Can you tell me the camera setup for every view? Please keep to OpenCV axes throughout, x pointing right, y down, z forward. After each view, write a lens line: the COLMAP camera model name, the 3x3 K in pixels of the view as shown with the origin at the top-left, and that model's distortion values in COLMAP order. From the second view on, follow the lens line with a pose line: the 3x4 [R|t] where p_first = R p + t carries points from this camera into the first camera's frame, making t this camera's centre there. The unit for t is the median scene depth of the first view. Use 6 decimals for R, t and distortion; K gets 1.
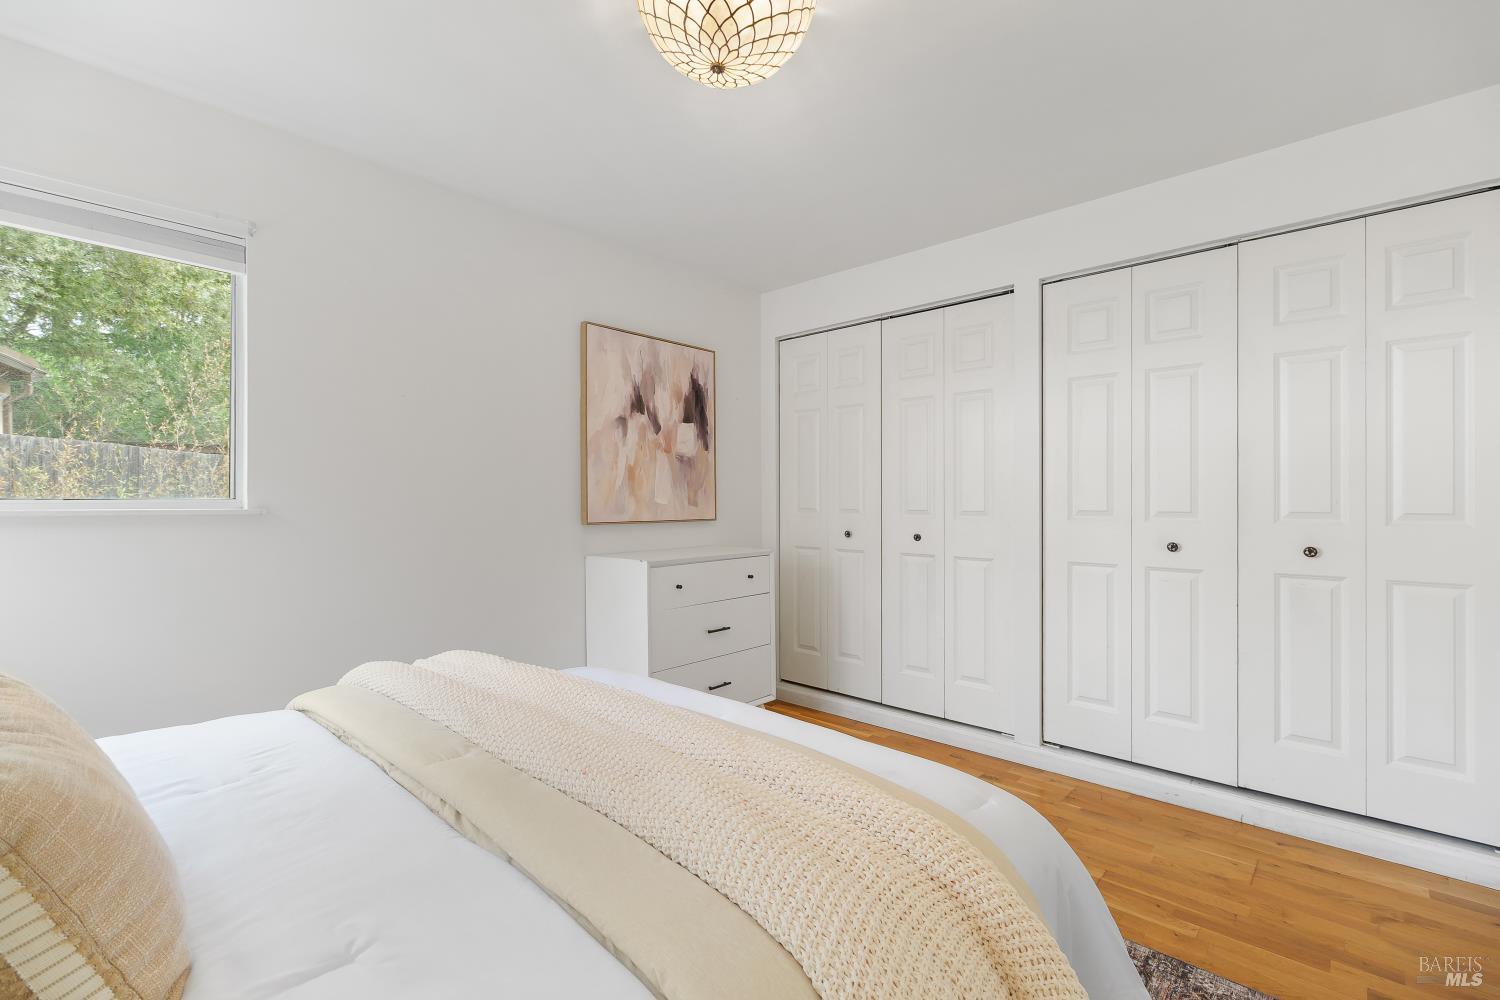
lens RADIAL K [[662.7, 0, 750.6], [0, 662.7, 502.8], [0, 0, 1]] dist [0.001570, -0.000214]
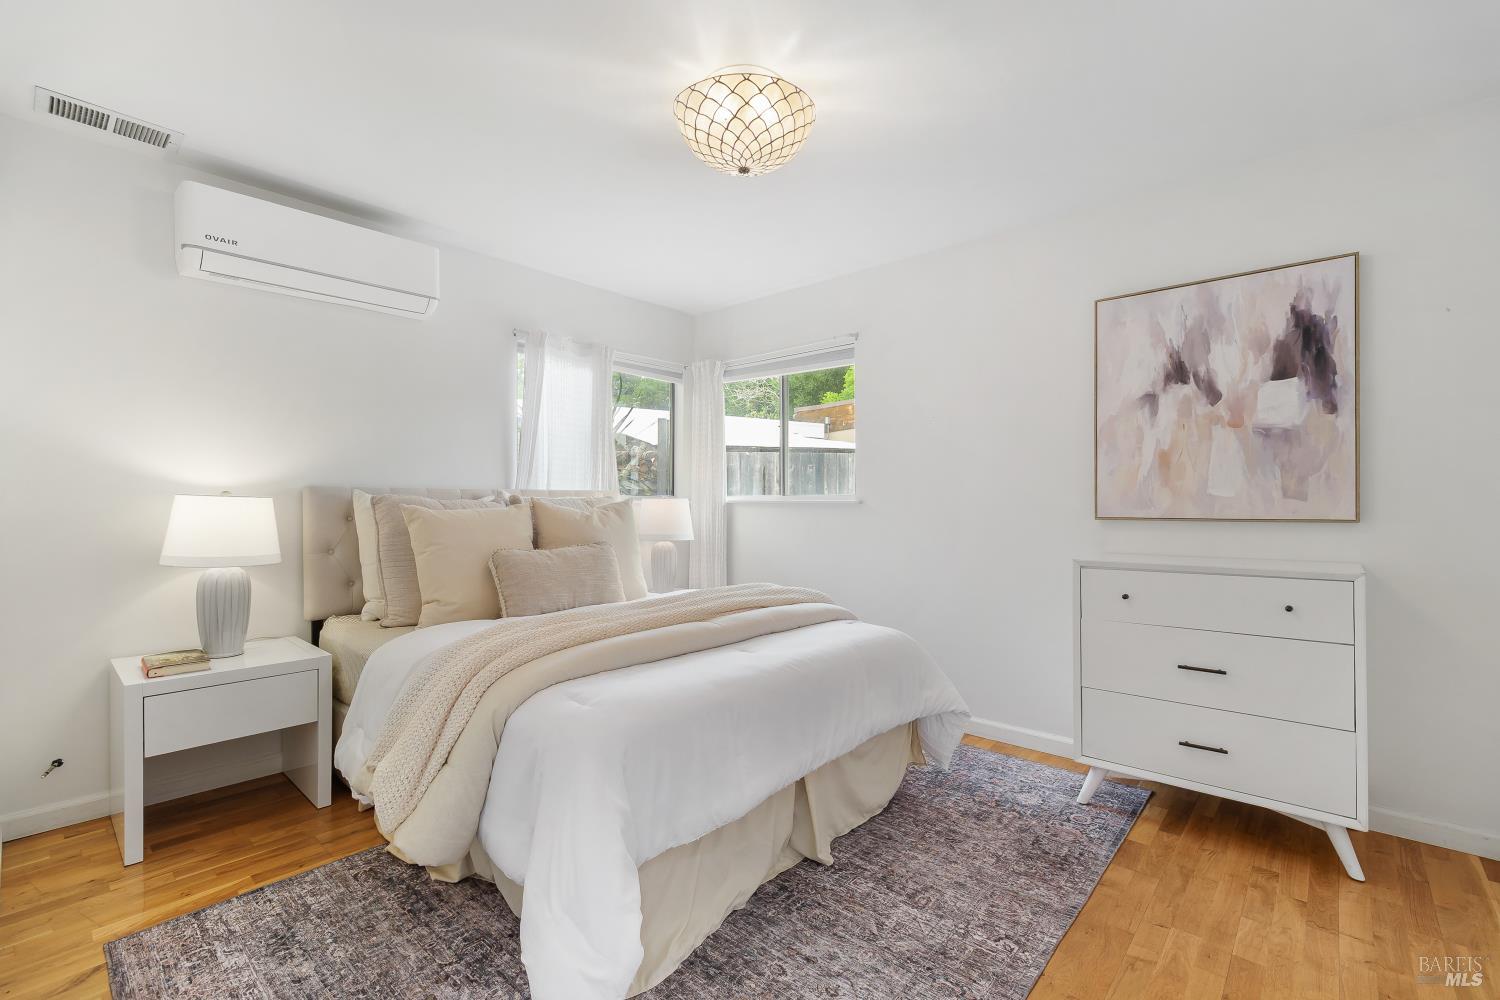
lens RADIAL K [[662.7, 0, 750.6], [0, 662.7, 502.8], [0, 0, 1]] dist [0.001570, -0.000214]
pose [[0.020504, 0.000067, -0.999790, 0.614868], [-0.002213, 0.999998, 0.000022, 0.009977], [0.999787, 0.002213, 0.020504, 0.455937]]
